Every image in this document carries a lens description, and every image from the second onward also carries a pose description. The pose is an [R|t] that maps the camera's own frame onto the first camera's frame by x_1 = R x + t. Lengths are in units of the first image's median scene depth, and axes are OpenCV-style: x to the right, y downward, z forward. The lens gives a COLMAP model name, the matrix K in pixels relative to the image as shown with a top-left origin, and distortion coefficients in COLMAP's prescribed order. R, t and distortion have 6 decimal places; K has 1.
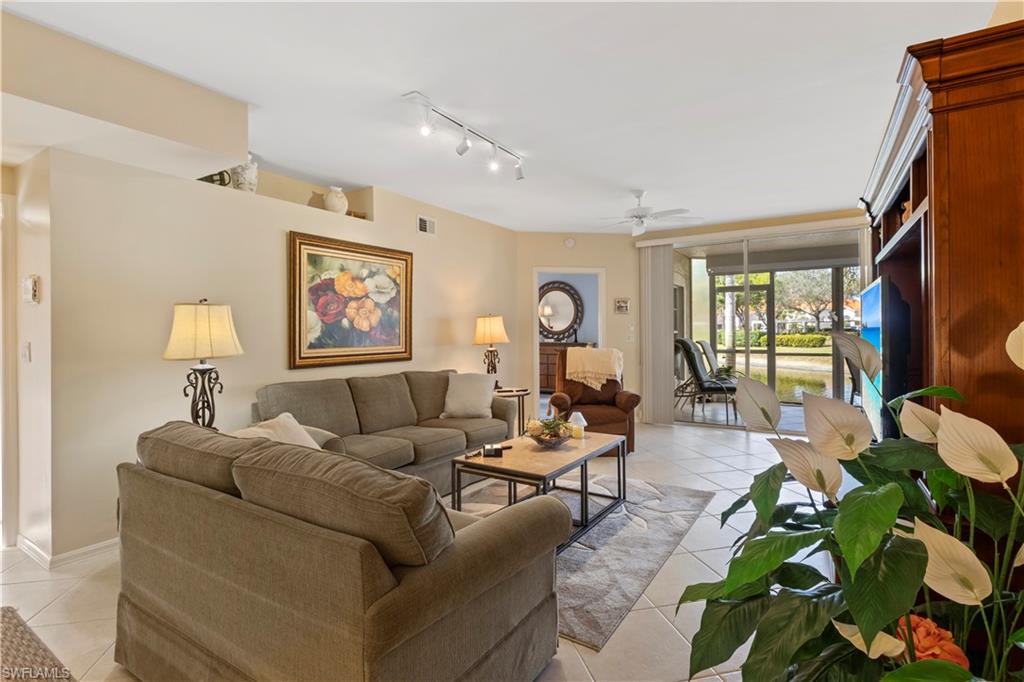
lens RADIAL K [[492.7, 0, 511.3], [0, 492.7, 337.3], [0, 0, 1]] dist [-0.009189, 0.000649]
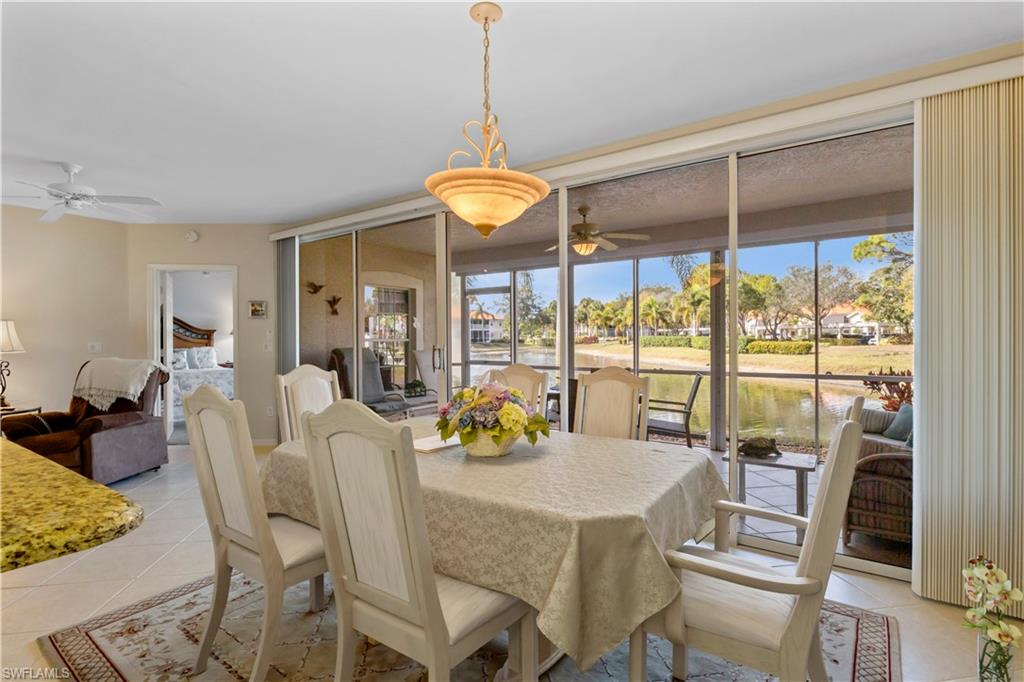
lens RADIAL K [[493.9, 0, 513.8], [0, 493.9, 337.1], [0, 0, 1]] dist [0.000942, 0.001239]
pose [[0.999229, 0.005254, -0.038911, 1.045300], [-0.005632, 0.999938, -0.009613, -0.014103], [0.038858, 0.009825, 0.999196, 0.235862]]
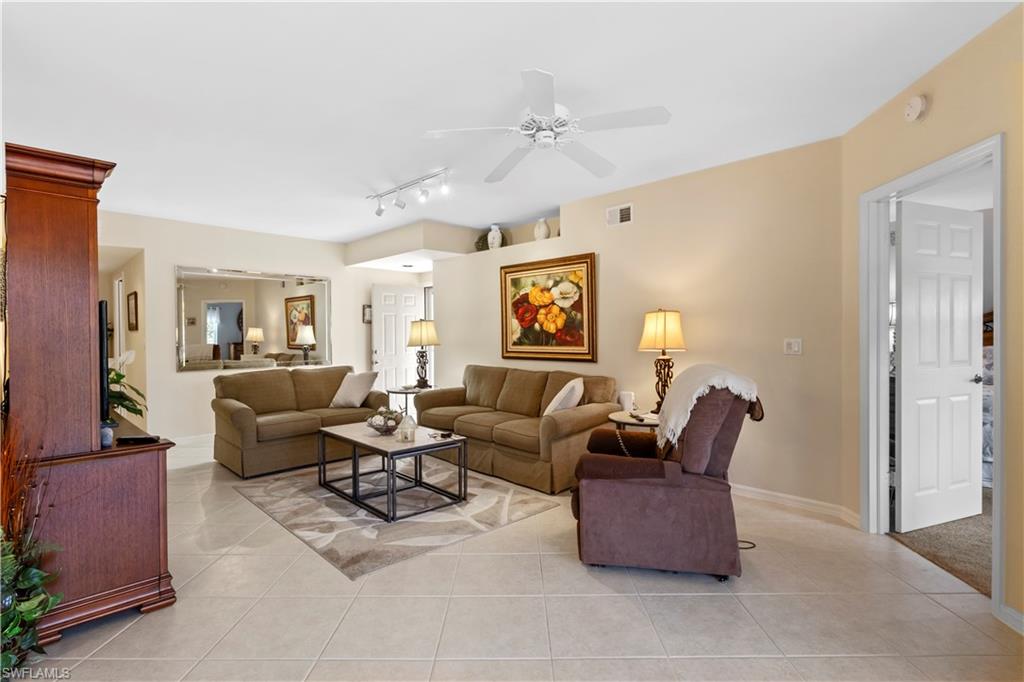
lens RADIAL K [[482.9, 0, 512.0], [0, 482.9, 341.0], [0, 0, 1]] dist [-0.018030, 0.000593]
pose [[-0.208622, 0.020813, -0.977775, 0.825629], [-0.004705, 0.999741, 0.022284, -0.018022], [0.977985, 0.009250, -0.208470, 1.113379]]
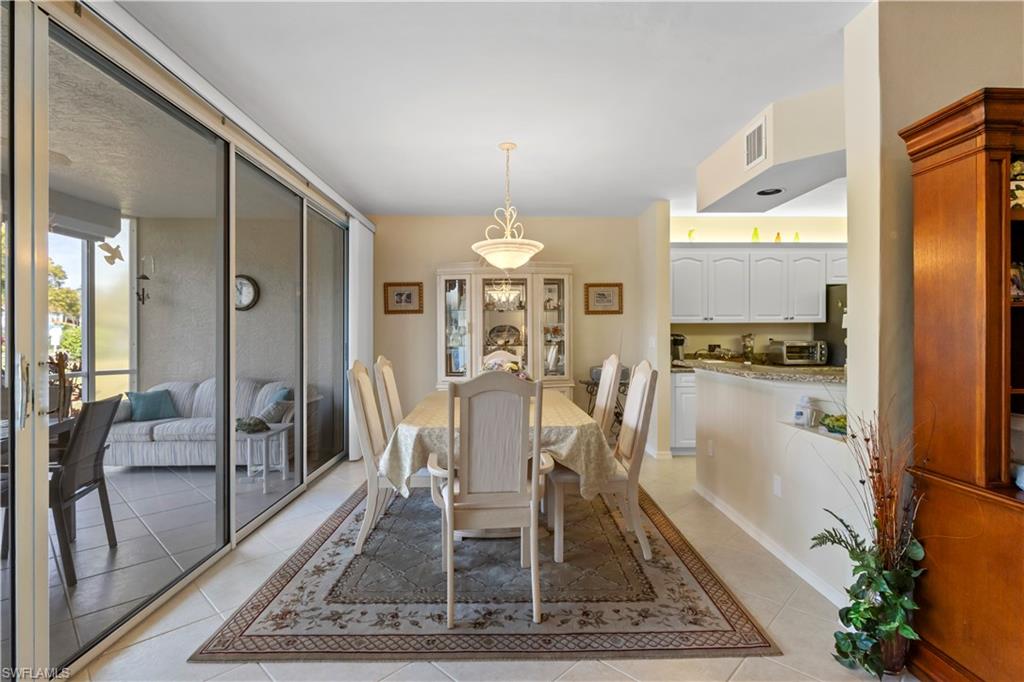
lens RADIAL K [[495.9, 0, 509.1], [0, 495.9, 331.1], [0, 0, 1]] dist [-0.008509, 0.000787]
pose [[-0.556728, 0.016486, 0.830531, 0.365982], [0.015433, 0.999836, -0.009501, -0.013144], [-0.830551, 0.007529, -0.556891, 1.105252]]
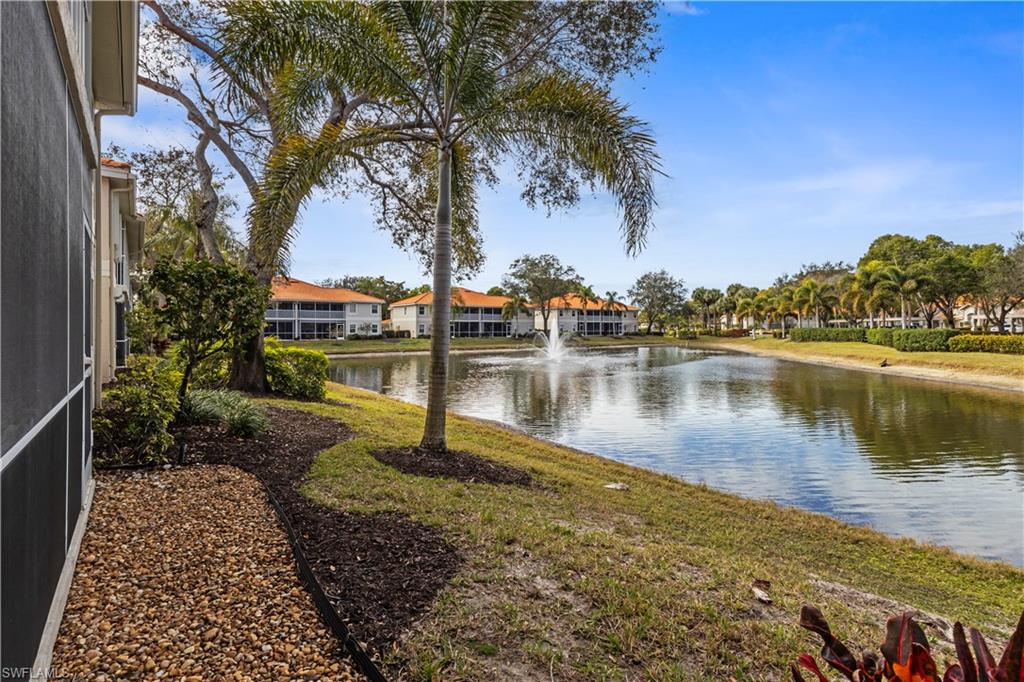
lens RADIAL K [[495.9, 0, 509.1], [0, 495.9, 331.1], [0, 0, 1]] dist [-0.008509, 0.000787]
pose [[0.937901, 0.006233, -0.346846, 1.986856], [-0.008481, 0.999952, -0.004963, -0.014559], [0.346798, 0.007596, 0.937909, 1.569112]]
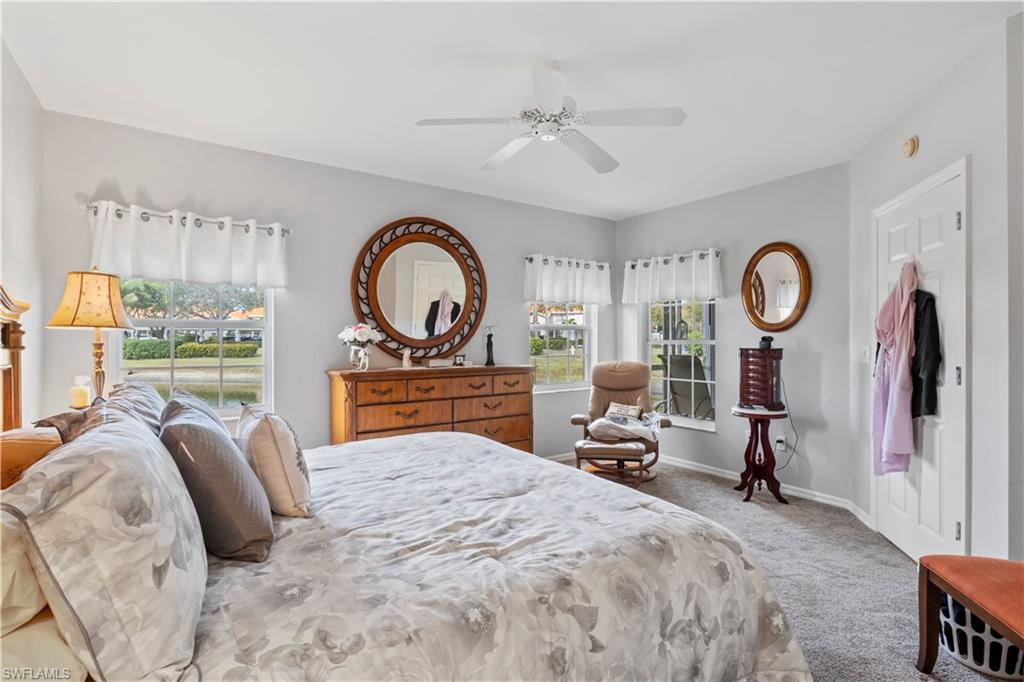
lens RADIAL K [[495.9, 0, 509.1], [0, 495.9, 331.1], [0, 0, 1]] dist [-0.008509, 0.000787]
pose [[0.398073, 0.022438, 0.917079, -0.564844], [0.004961, 0.999634, -0.026612, -0.018823], [-0.917341, 0.015143, 0.397815, 1.674099]]
